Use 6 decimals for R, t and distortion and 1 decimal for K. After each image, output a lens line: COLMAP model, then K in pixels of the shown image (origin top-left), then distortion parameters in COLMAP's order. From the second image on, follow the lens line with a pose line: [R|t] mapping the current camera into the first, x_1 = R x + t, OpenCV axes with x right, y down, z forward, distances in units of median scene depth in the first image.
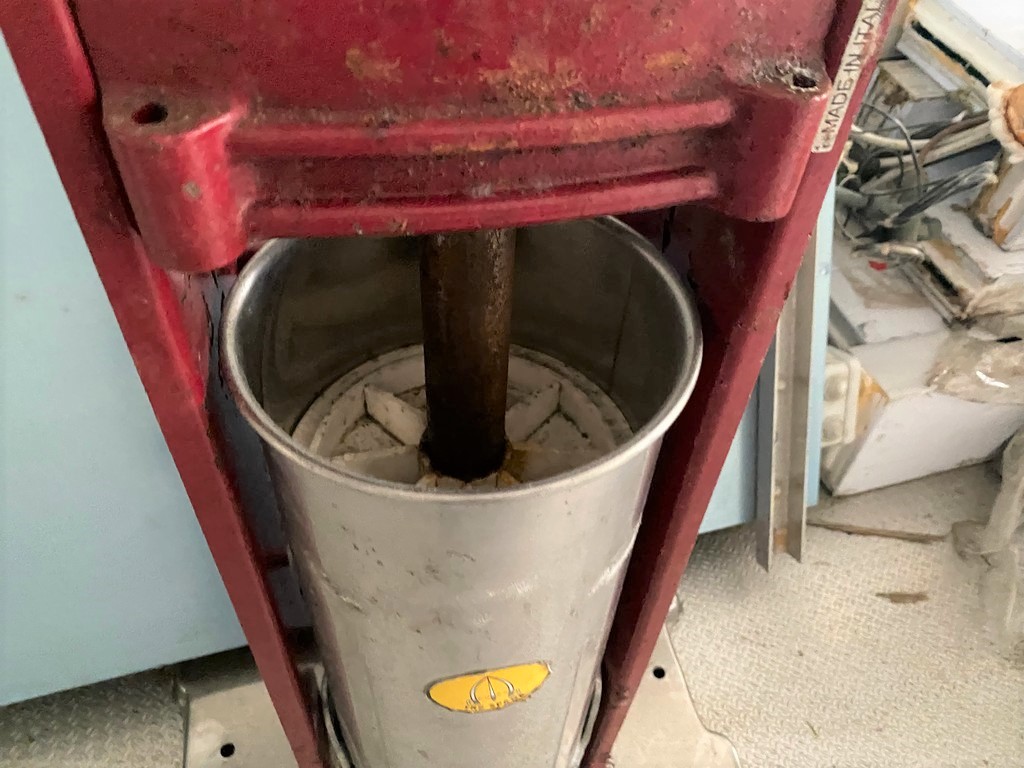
lens RADIAL K [[799.3, 0, 514.0], [0, 799.3, 384.8], [0, 0, 1]] dist [-0.009120, -0.001739]
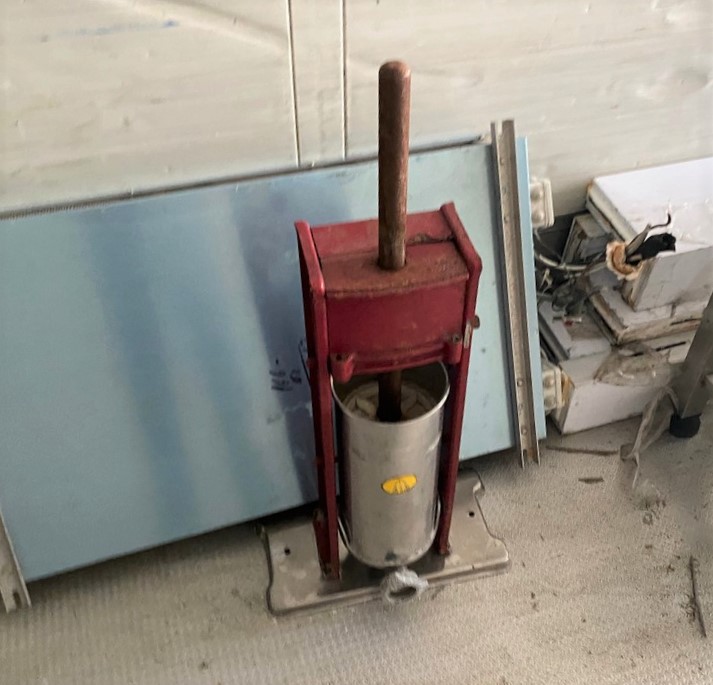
lens RADIAL K [[779.3, 0, 396.4], [0, 779.3, 328.8], [0, 0, 1]] dist [0.151963, -0.485789]
pose [[0.998932, -0.046103, 0.003026, -0.011181], [0.046189, 0.998072, -0.041449, -0.071835], [-0.001109, 0.041544, 0.999136, -1.130515]]
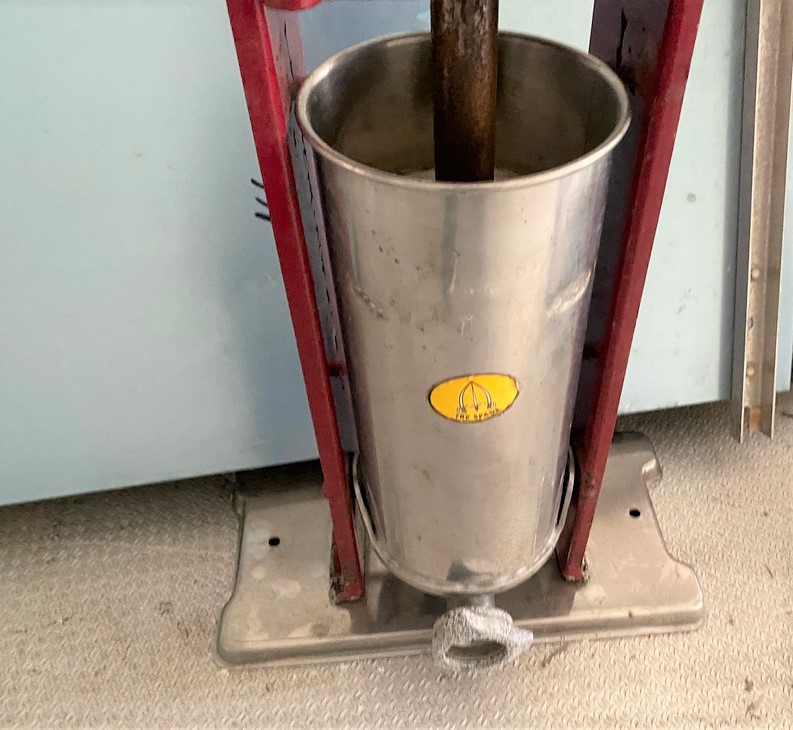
lens RADIAL K [[790.9, 0, 469.6], [0, 790.9, 382.0], [0, 0, 1]] dist [0.014510, -0.023916]
pose [[0.993924, 0.044075, -0.100856, 0.045767], [-0.044311, 0.999018, -0.000102, 0.165334], [0.100753, 0.004570, 0.994901, -0.162372]]
